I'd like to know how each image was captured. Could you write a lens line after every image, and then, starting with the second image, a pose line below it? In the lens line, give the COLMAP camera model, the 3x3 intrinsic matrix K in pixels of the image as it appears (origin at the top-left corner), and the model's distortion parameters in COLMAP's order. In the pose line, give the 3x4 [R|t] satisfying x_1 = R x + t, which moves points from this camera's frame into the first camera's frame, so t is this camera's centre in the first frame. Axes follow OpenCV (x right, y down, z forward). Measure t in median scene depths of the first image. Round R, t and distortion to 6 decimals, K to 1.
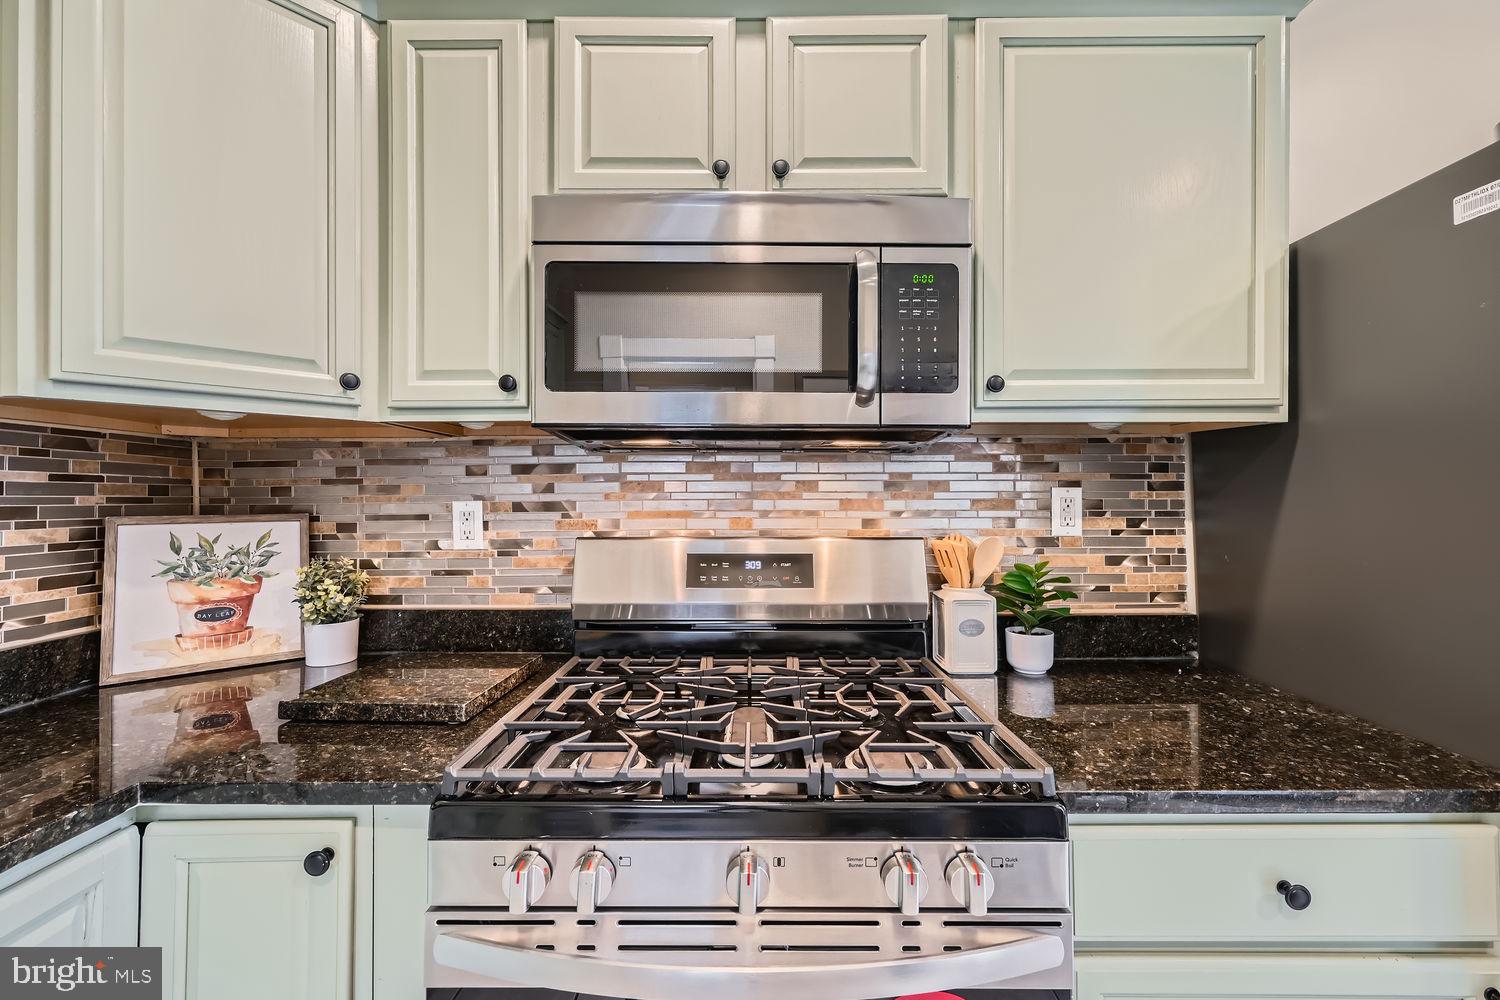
lens RADIAL K [[600.0, 0, 747.1], [0, 600.0, 489.3], [0, 0, 1]] dist [-0.000837, 0.000854]
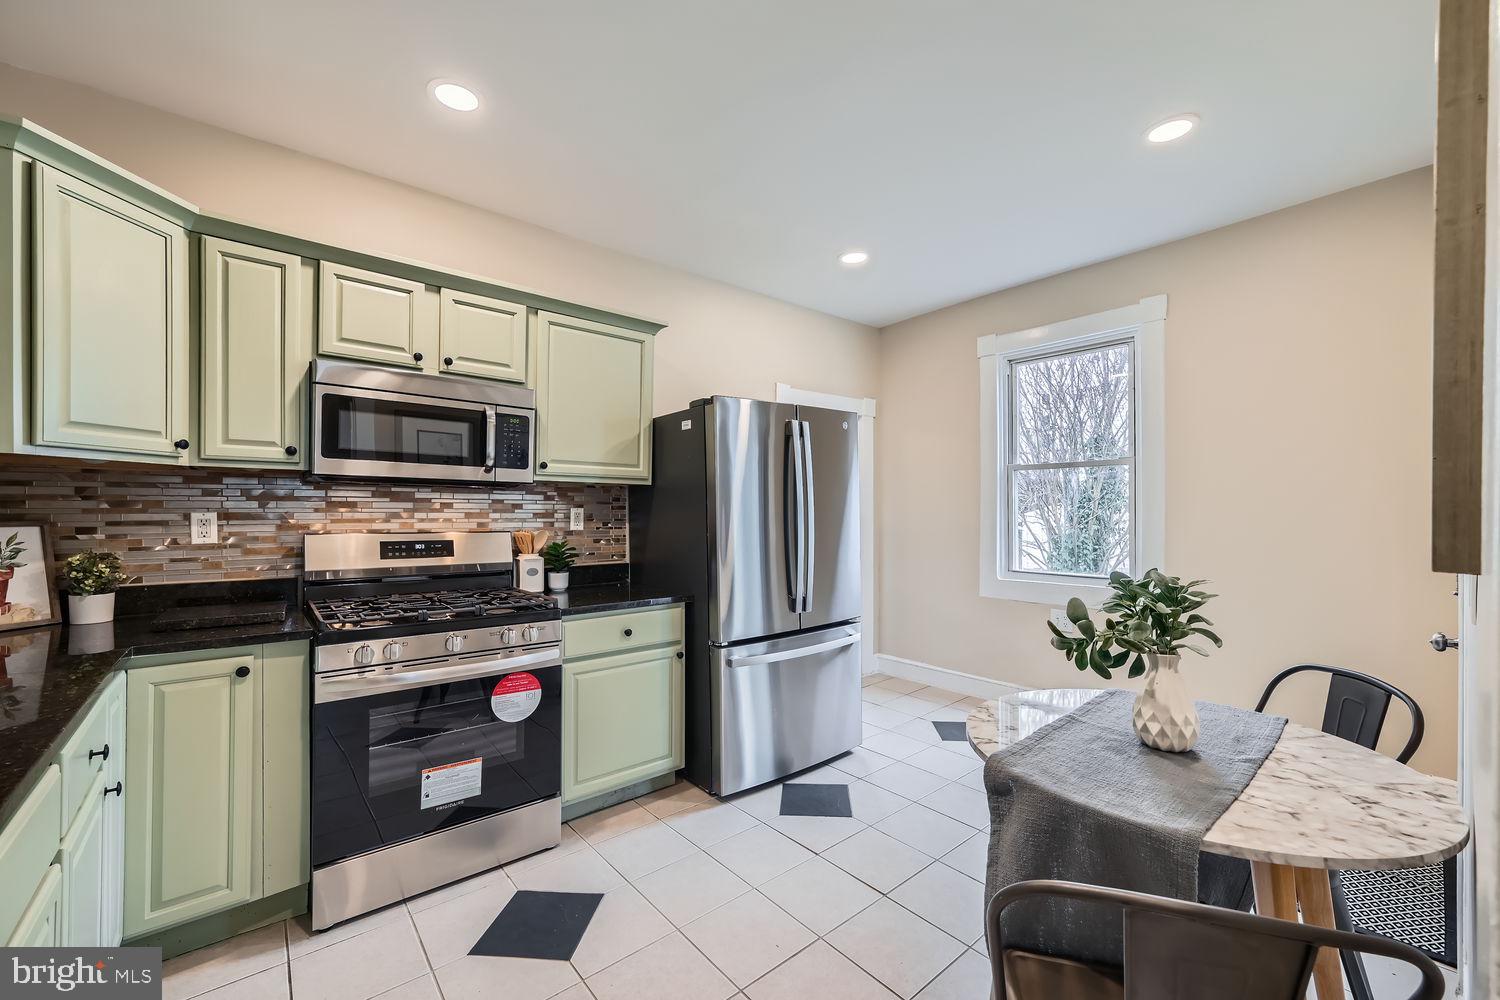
lens RADIAL K [[600.0, 0, 749.2], [0, 600.0, 510.9], [0, 0, 1]] dist [-0.000837, 0.000854]
pose [[0.764266, 0.008274, 0.644848, -0.423341], [-0.016946, 0.999830, 0.007256, -0.019768], [-0.644678, -0.016473, 0.764276, -1.147638]]
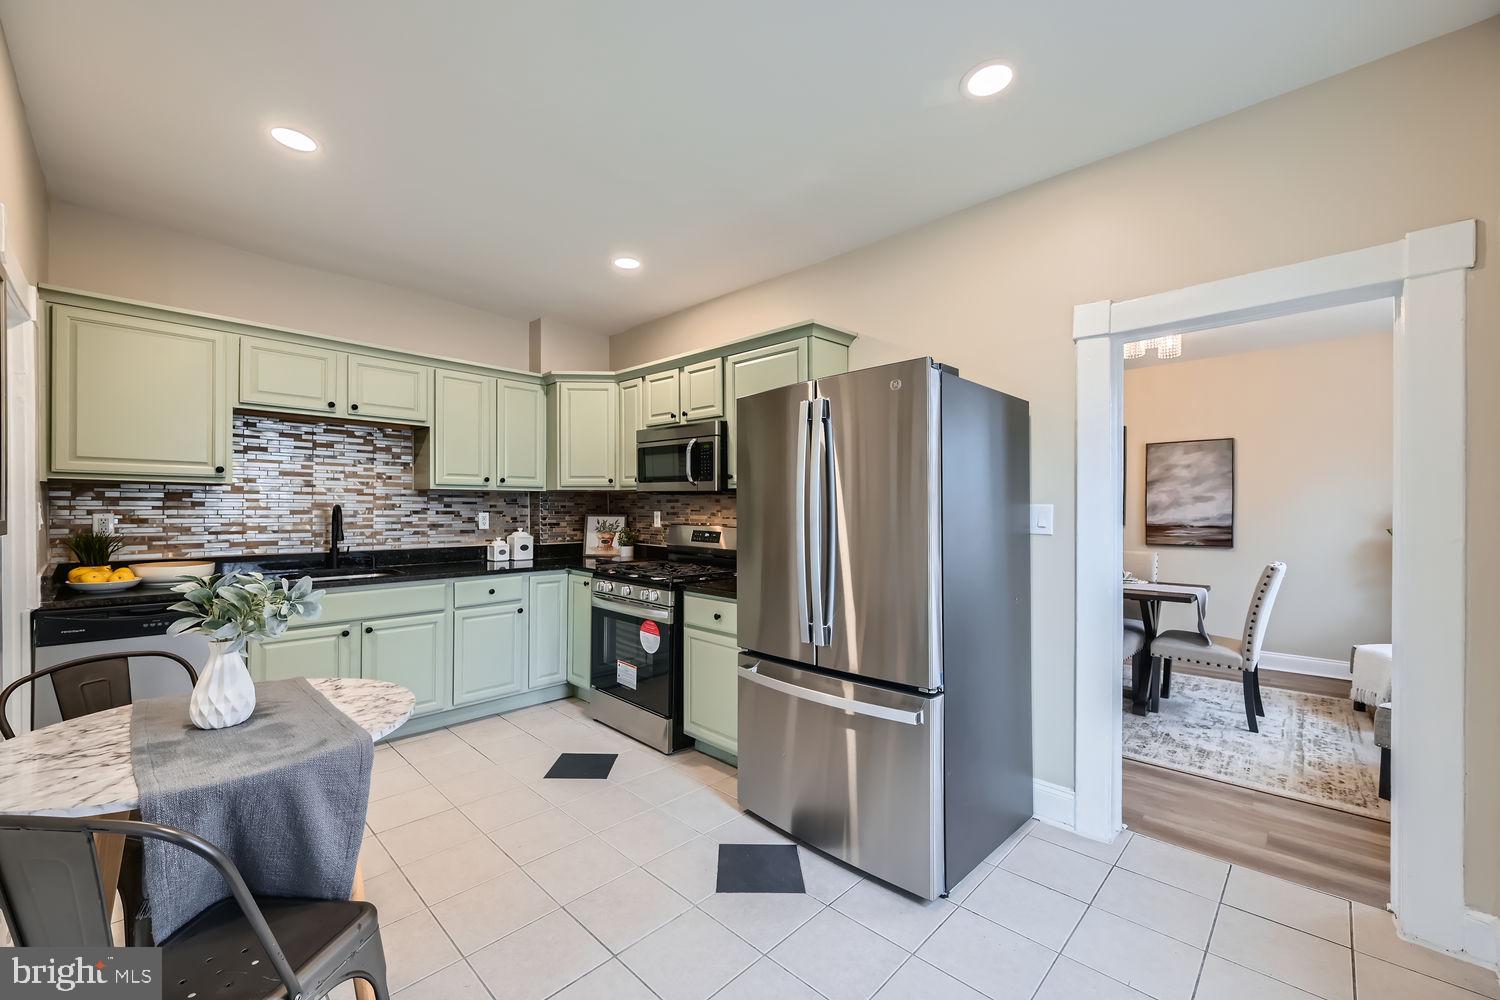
lens RADIAL K [[600.0, 0, 751.0], [0, 600.0, 512.3], [0, 0, 1]] dist [-0.000837, 0.000854]
pose [[0.716885, 0.017257, -0.696978, 2.202785], [0.000081, 0.999692, 0.024836, -0.056602], [0.697191, -0.017861, 0.716663, -0.948673]]
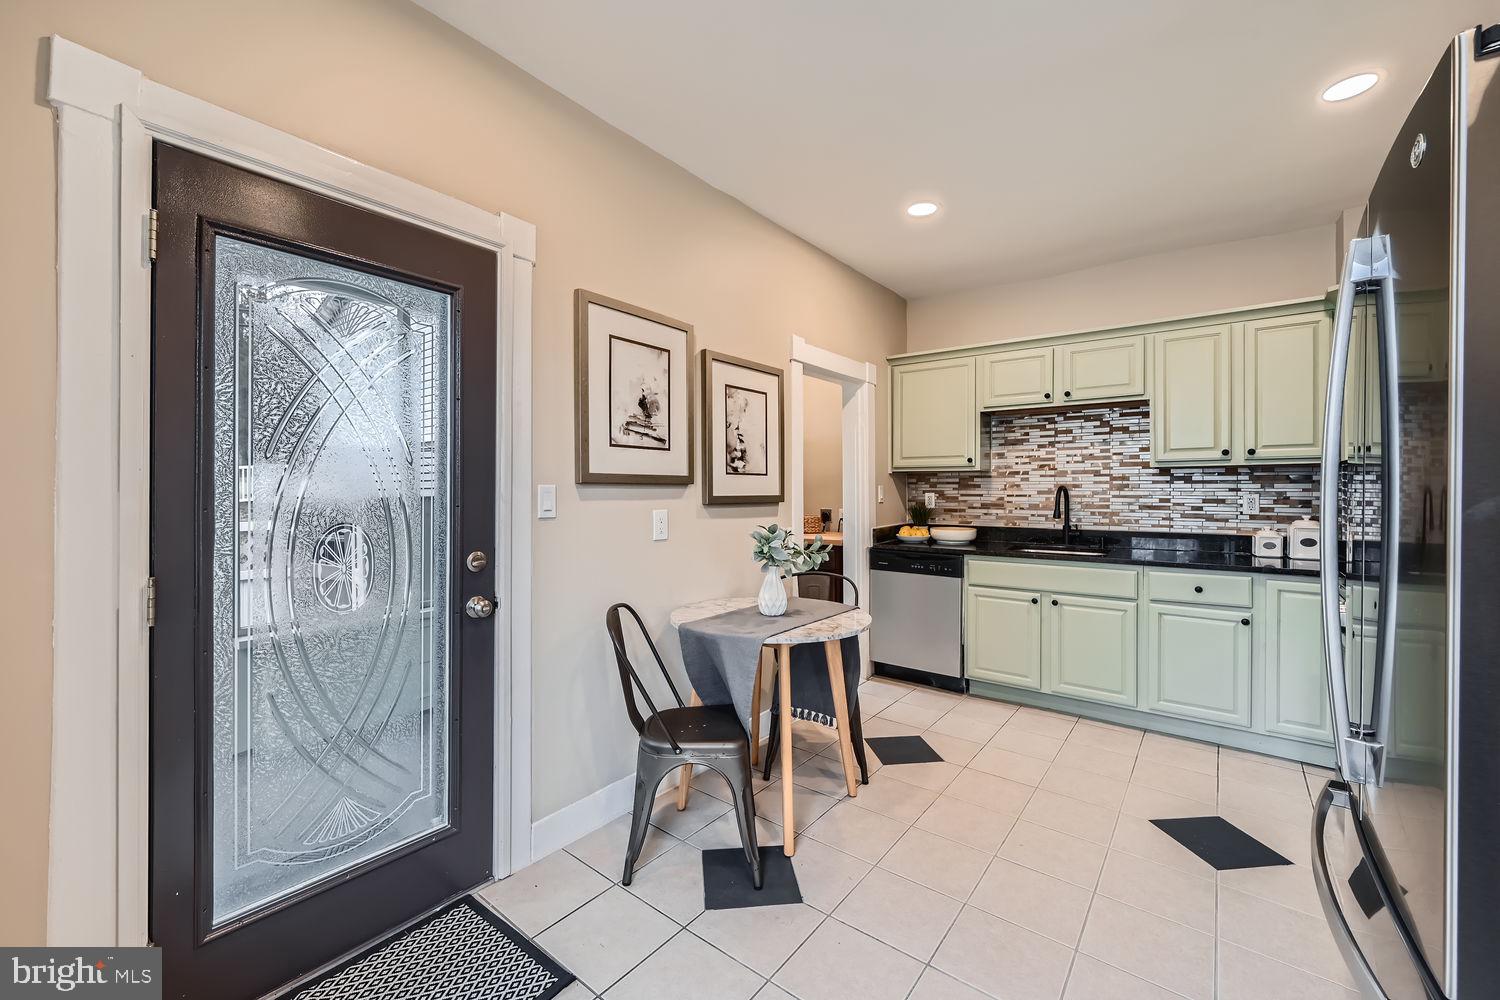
lens RADIAL K [[600.0, 0, 746.6], [0, 600.0, 494.7], [0, 0, 1]] dist [-0.000837, 0.000854]
pose [[-0.622594, 0.018730, -0.782321, 2.247300], [0.020914, 0.999755, 0.007291, -0.037960], [0.782265, -0.011822, -0.622833, 0.041625]]
